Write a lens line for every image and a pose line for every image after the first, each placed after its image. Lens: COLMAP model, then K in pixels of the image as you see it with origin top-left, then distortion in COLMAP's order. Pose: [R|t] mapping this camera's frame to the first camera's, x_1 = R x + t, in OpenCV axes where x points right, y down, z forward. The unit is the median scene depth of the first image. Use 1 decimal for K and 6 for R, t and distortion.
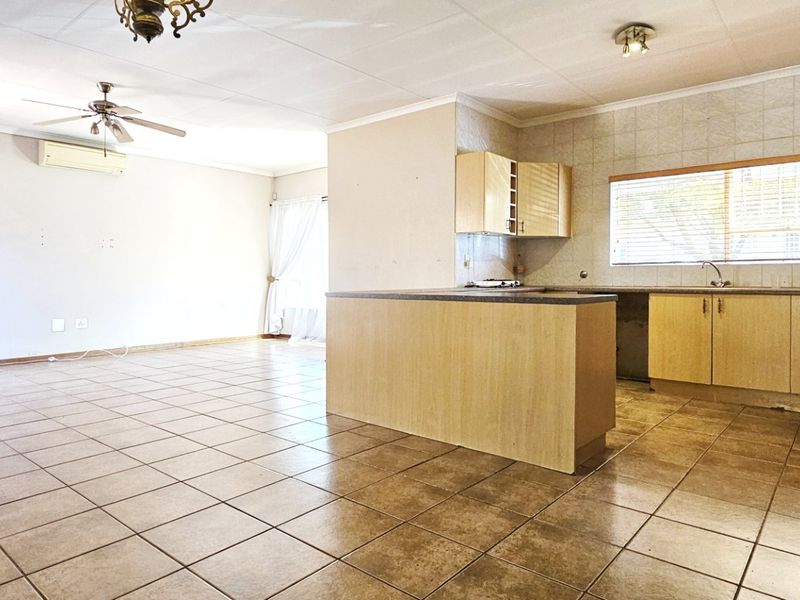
lens RADIAL K [[544.7, 0, 401.7], [0, 544.7, 259.6], [0, 0, 1]] dist [-0.003057, -0.001573]
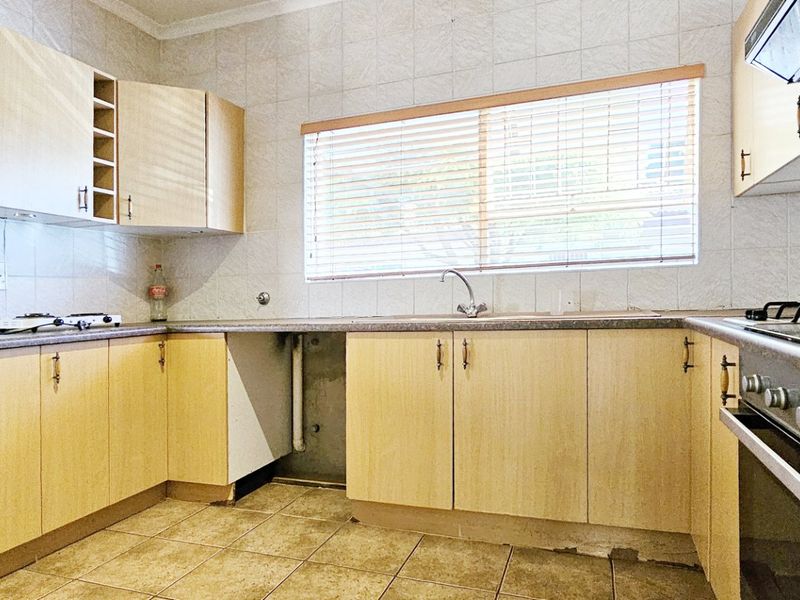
lens RADIAL K [[549.9, 0, 400.0], [0, 549.9, 300.0], [0, 0, 1]] dist [-0.006385, -0.002586]
pose [[0.940223, -0.025102, 0.339632, 0.287792], [0.016395, 0.999460, 0.028484, 0.015637], [-0.340164, -0.021213, 0.940127, 0.438795]]
